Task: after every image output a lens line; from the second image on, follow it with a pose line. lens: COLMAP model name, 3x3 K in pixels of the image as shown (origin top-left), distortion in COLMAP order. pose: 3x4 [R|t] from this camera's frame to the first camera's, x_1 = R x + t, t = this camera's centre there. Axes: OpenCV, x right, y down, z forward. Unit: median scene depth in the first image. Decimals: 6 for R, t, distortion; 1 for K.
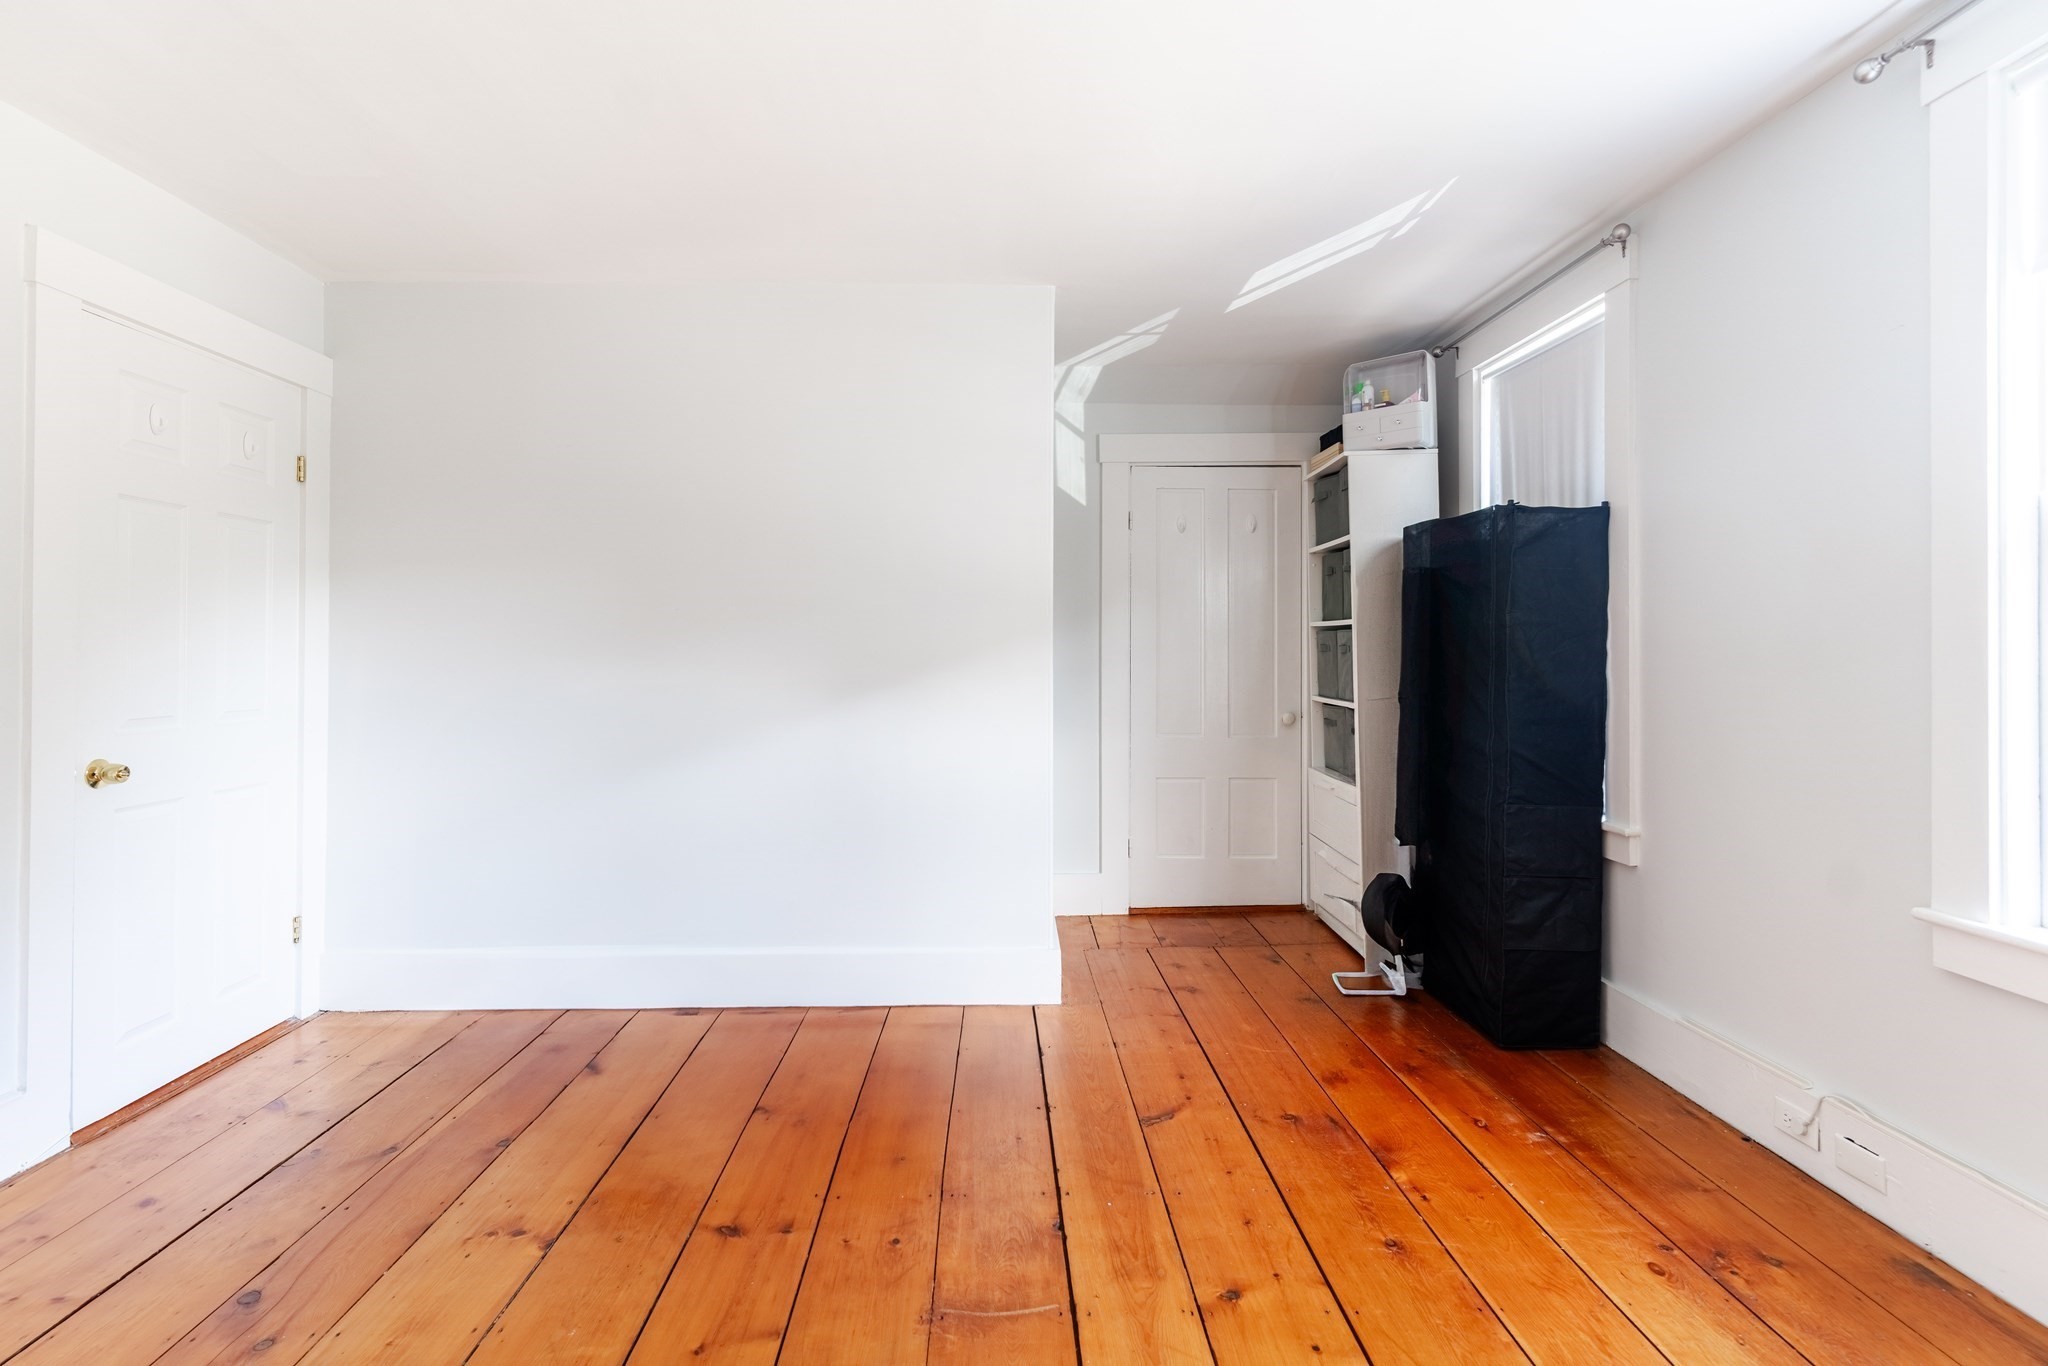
lens RADIAL K [[1019.8, 0, 1020.1], [0, 1019.8, 640.0], [0, 0, 1]] dist [0.000540, 0.000152]
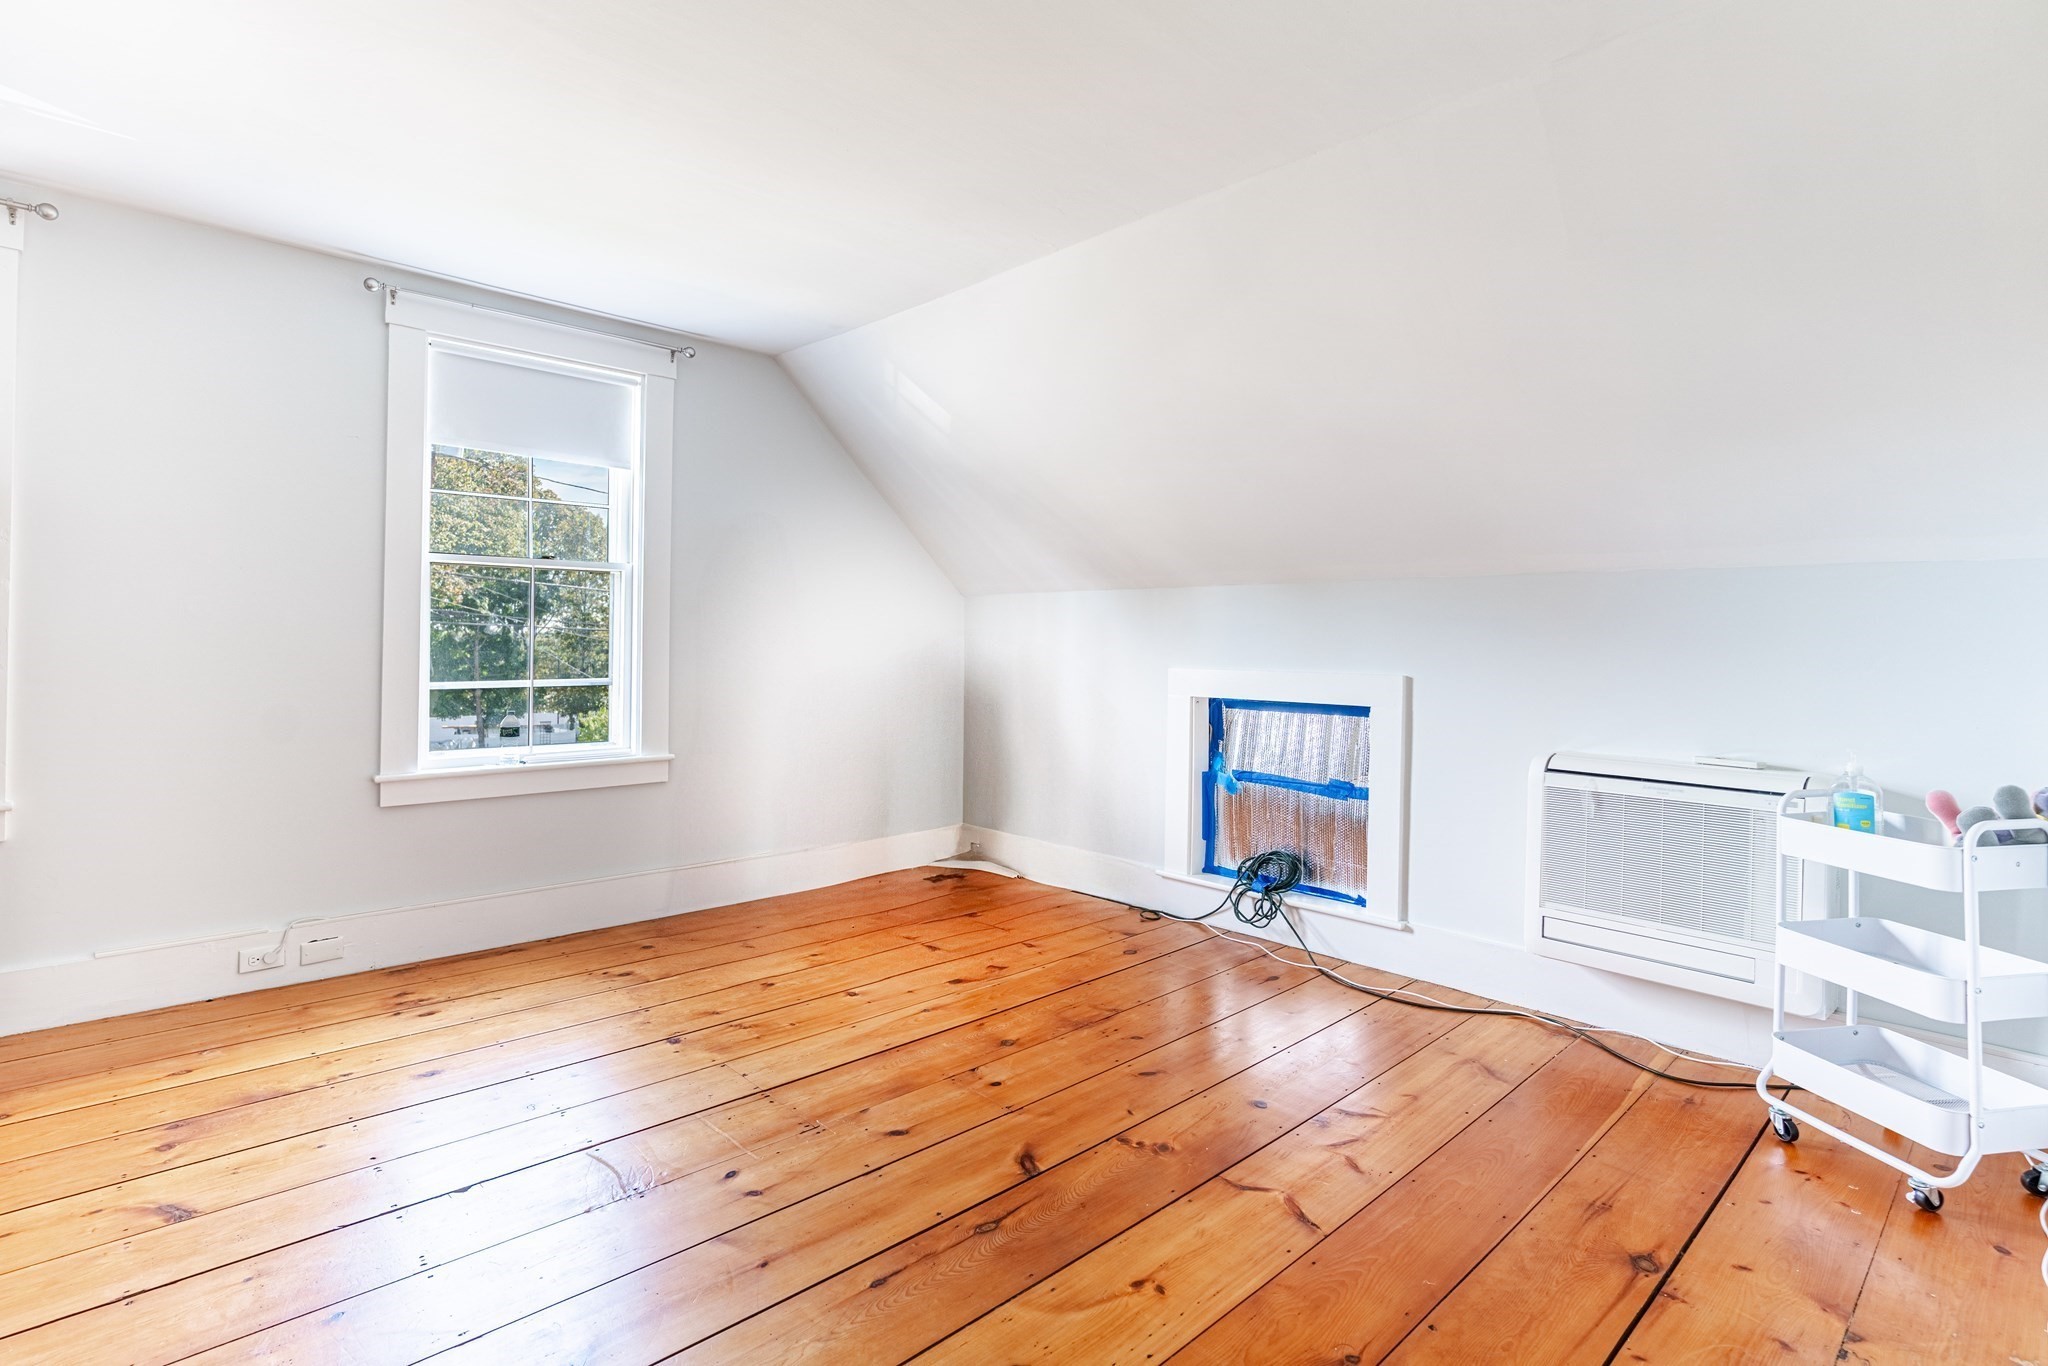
lens RADIAL K [[1019.8, 0, 1020.1], [0, 1019.8, 640.0], [0, 0, 1]] dist [0.000540, 0.000152]
pose [[-0.671936, -0.011858, 0.740514, -0.903166], [-0.024408, 0.999683, -0.006139, 0.008646], [-0.740207, -0.022199, -0.672012, 1.057753]]
